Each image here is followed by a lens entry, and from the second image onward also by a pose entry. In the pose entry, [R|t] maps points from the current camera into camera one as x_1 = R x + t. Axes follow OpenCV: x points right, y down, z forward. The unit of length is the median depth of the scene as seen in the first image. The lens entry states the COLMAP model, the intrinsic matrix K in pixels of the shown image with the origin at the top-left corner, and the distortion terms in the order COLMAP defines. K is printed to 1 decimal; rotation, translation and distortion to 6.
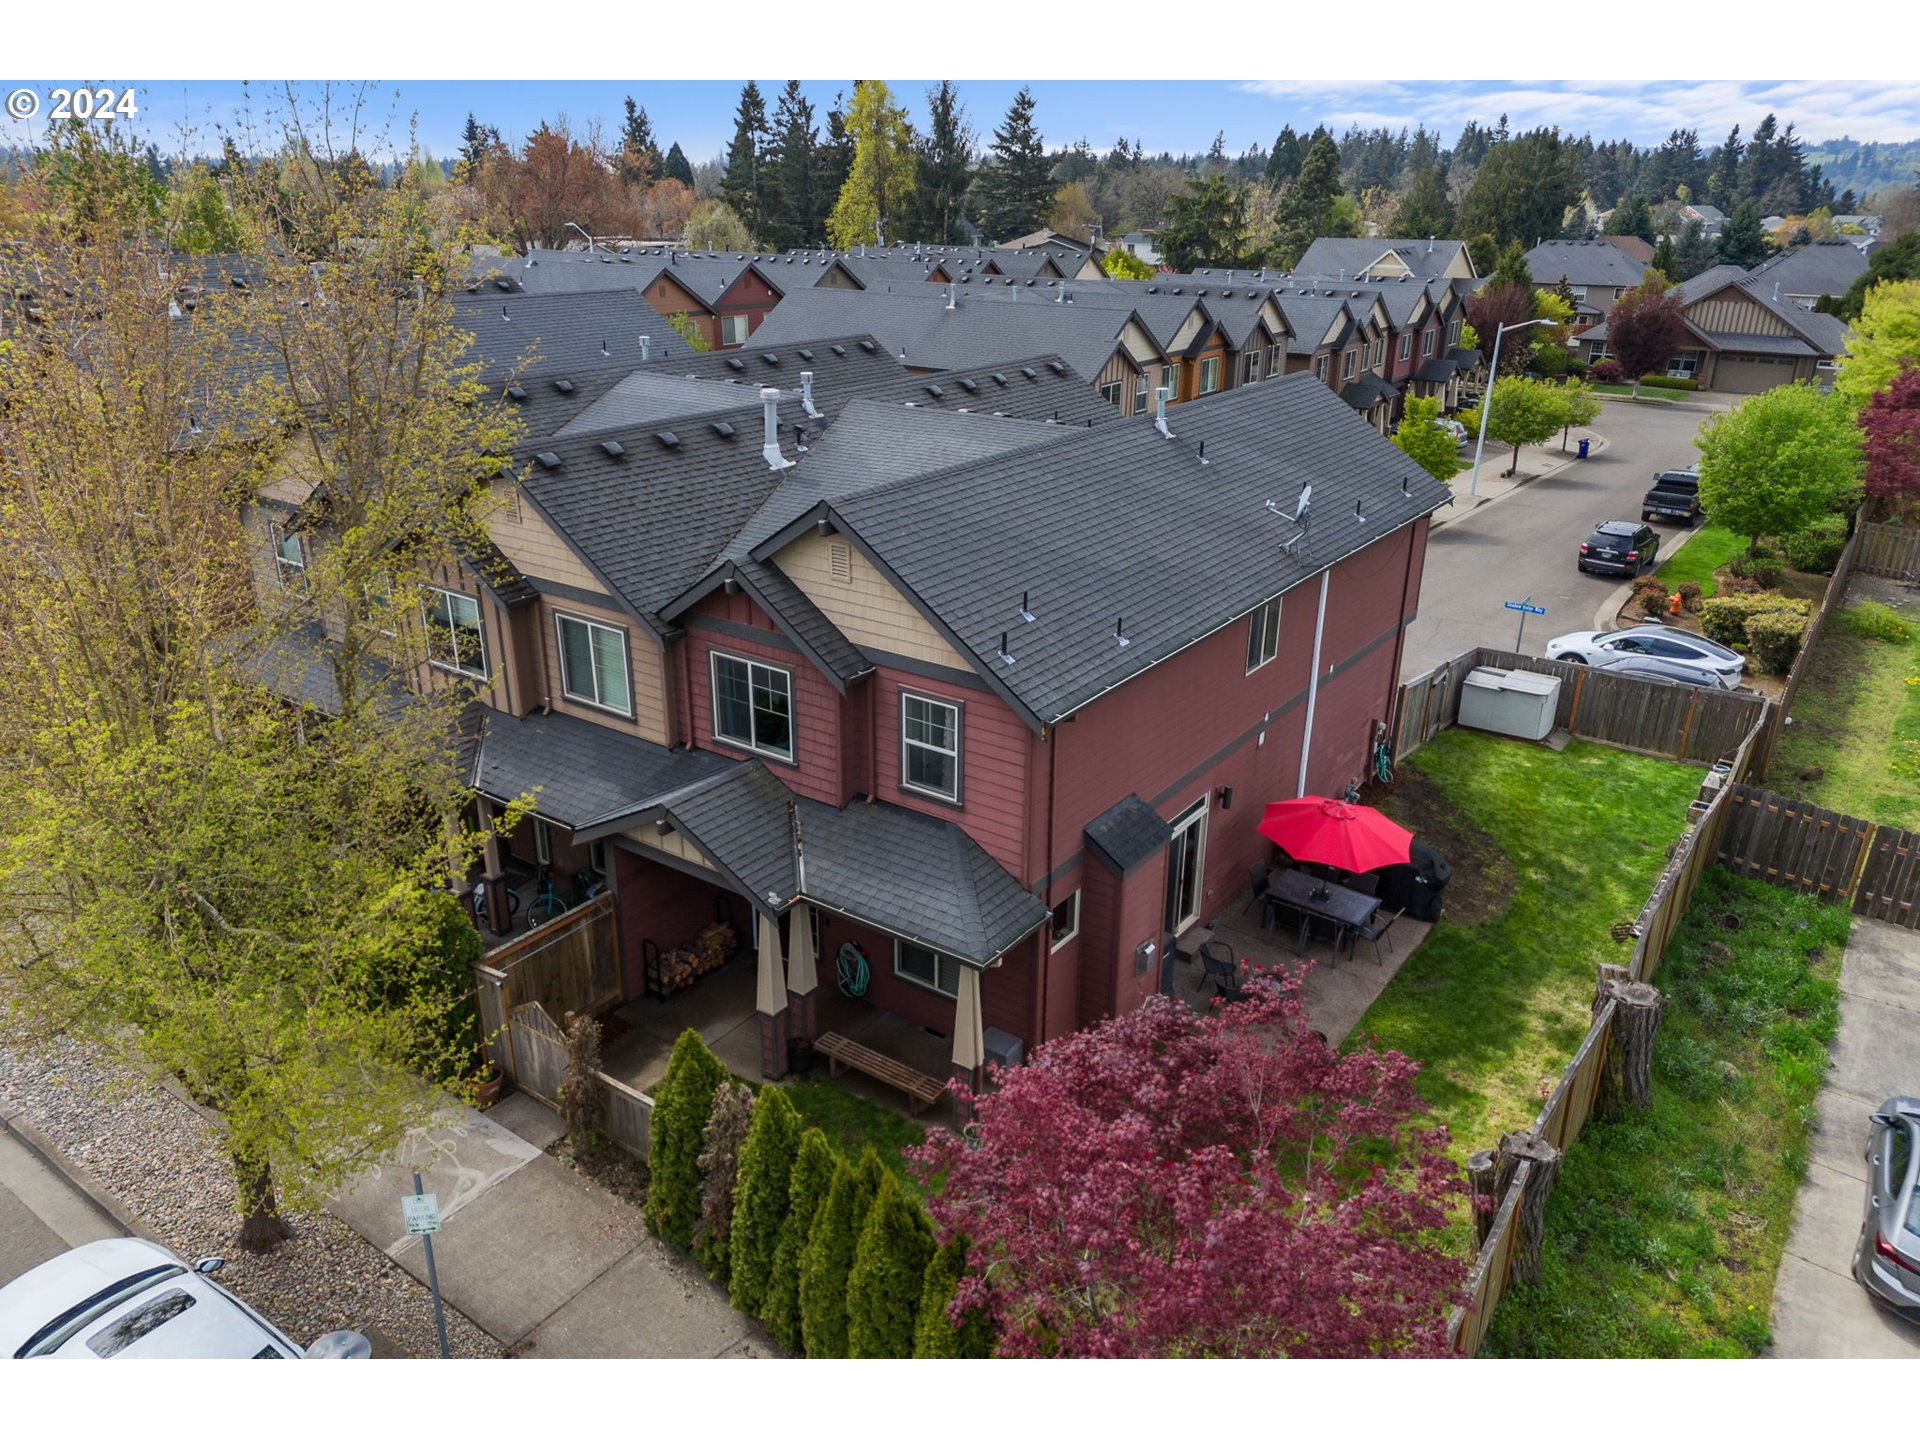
lens RADIAL K [[1342.0, 0, 963.0], [0, 1342.0, 713.8], [0, 0, 1]] dist [0.034942, -0.019058]
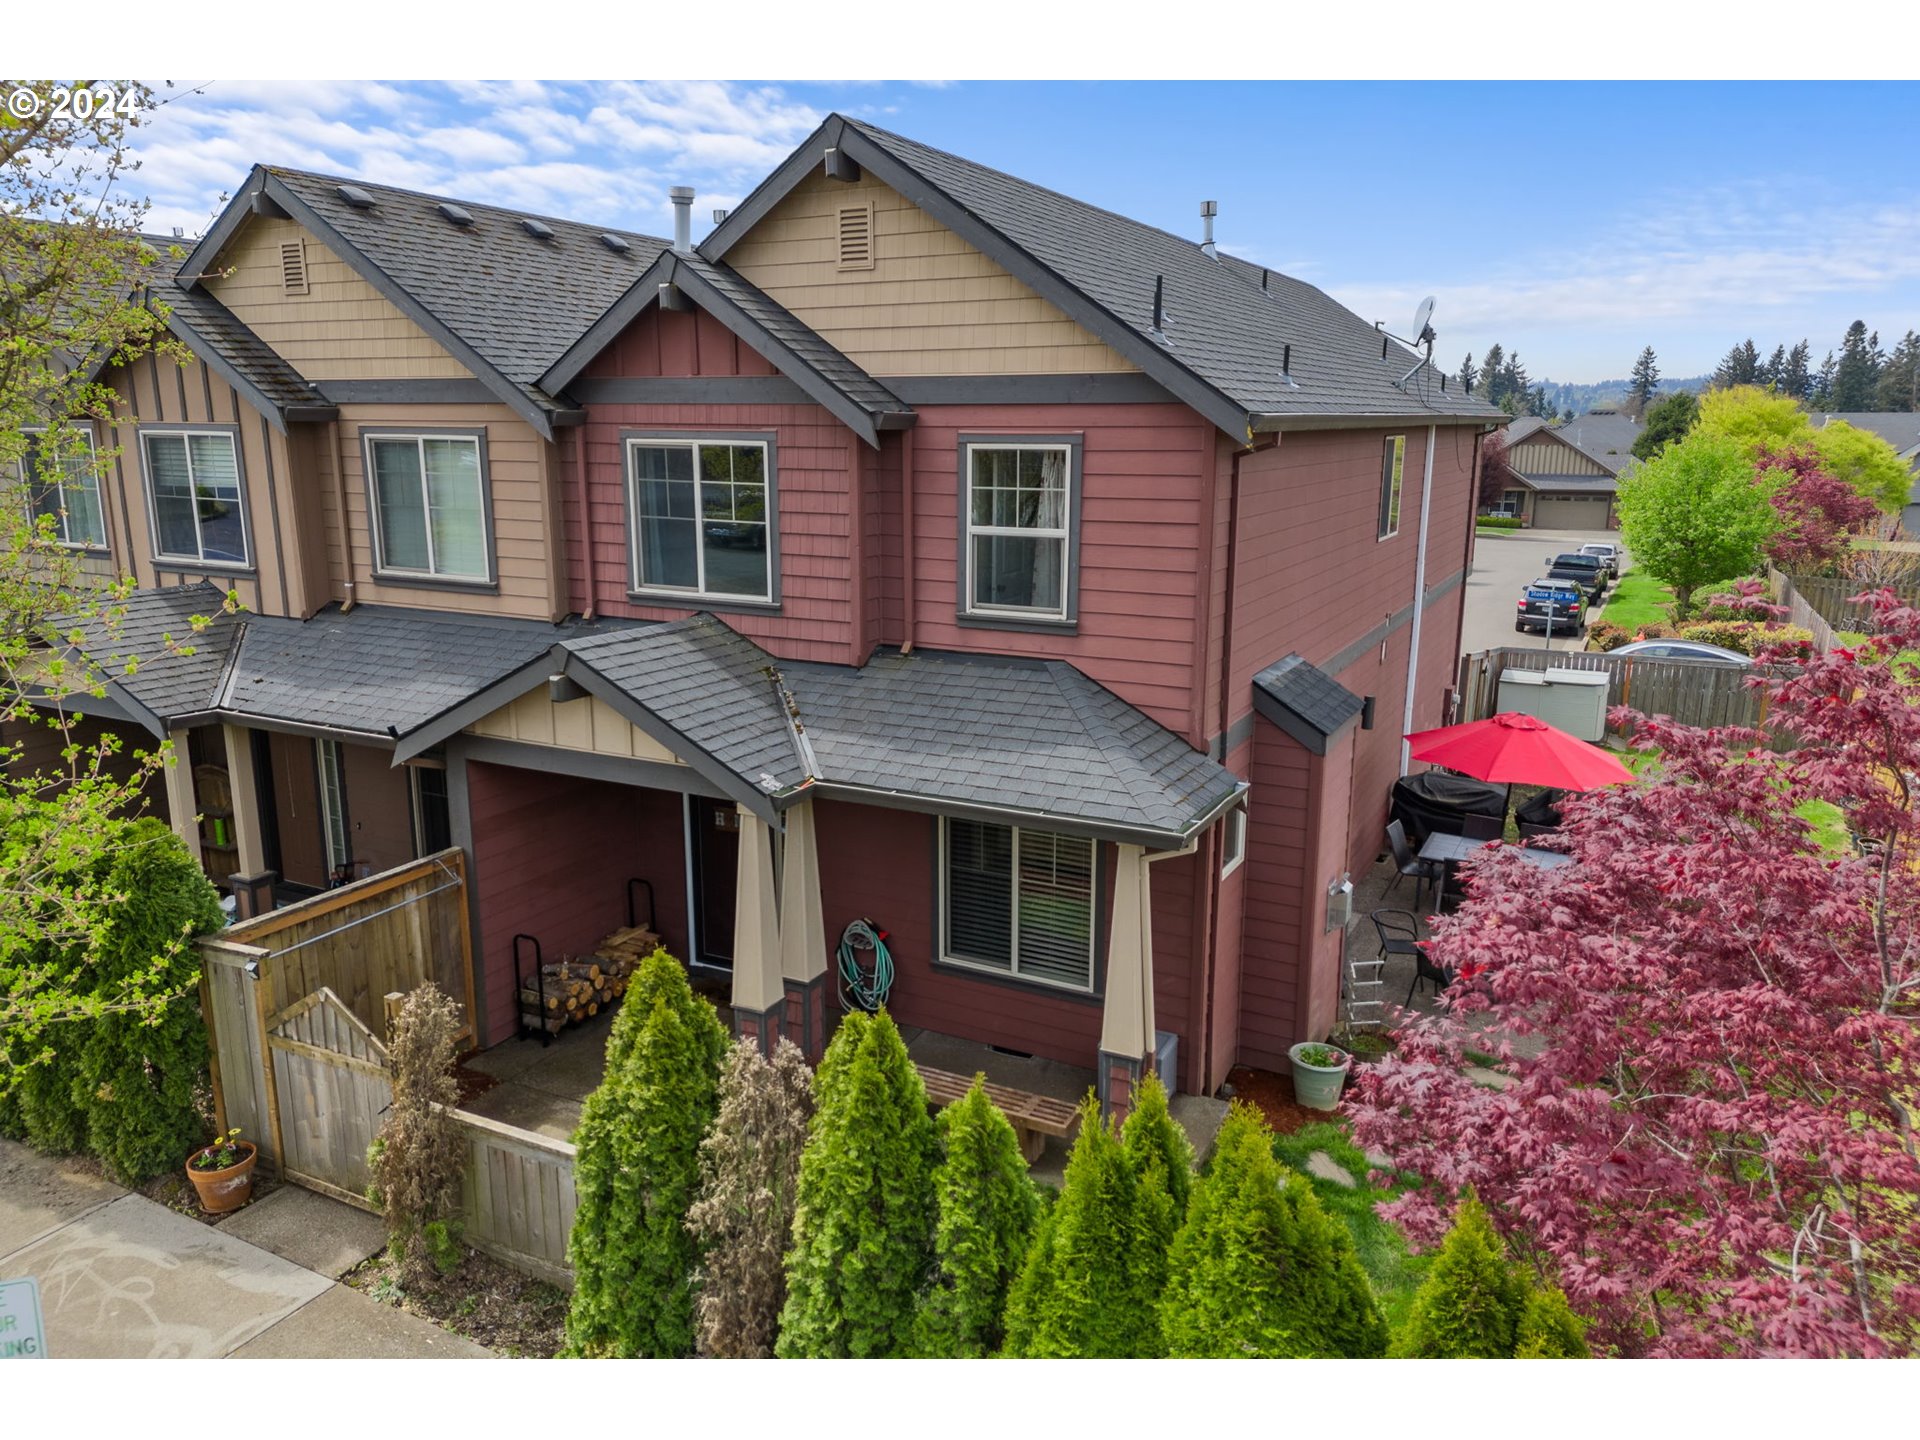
lens RADIAL K [[1342.0, 0, 957.6], [0, 1342.0, 722.7], [0, 0, 1]] dist [0.034942, -0.019058]
pose [[0.990464, -0.036293, 0.132902, -0.123342], [0.056054, 0.987380, -0.148118, 0.181951], [-0.125849, 0.154156, 0.979999, 0.387610]]
